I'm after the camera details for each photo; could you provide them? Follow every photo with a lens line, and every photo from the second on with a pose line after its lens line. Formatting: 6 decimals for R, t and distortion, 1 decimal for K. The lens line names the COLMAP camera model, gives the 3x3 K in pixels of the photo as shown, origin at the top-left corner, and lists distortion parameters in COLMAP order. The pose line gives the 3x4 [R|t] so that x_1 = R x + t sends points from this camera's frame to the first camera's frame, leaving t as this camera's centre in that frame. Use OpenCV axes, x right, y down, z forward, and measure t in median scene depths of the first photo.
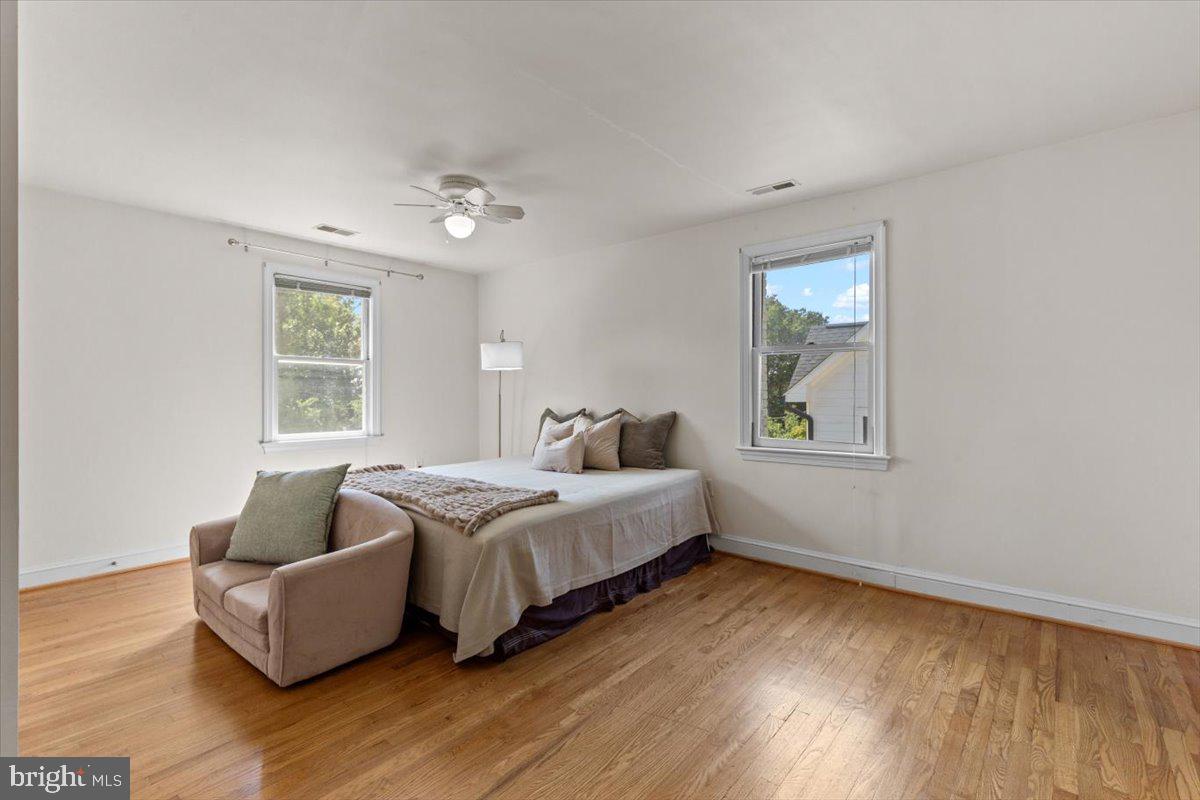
lens RADIAL K [[546.7, 0, 611.0], [0, 546.7, 396.9], [0, 0, 1]] dist [0.010407, 0.001012]
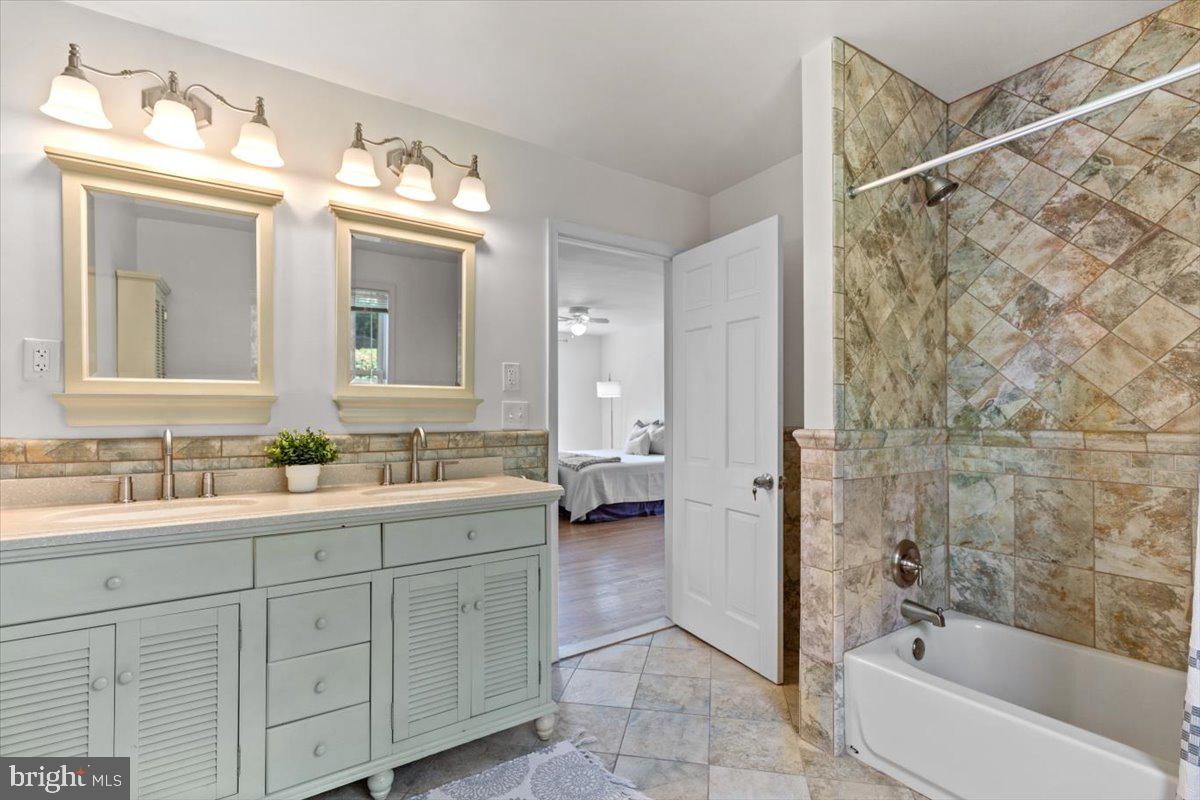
lens RADIAL K [[546.7, 0, 596.4], [0, 546.7, 407.3], [0, 0, 1]] dist [0.010407, 0.001012]
pose [[0.951820, -0.005635, -0.306607, 0.487479], [0.001078, 0.999886, -0.015030, 0.013707], [0.306657, 0.013975, 0.951718, -1.087573]]
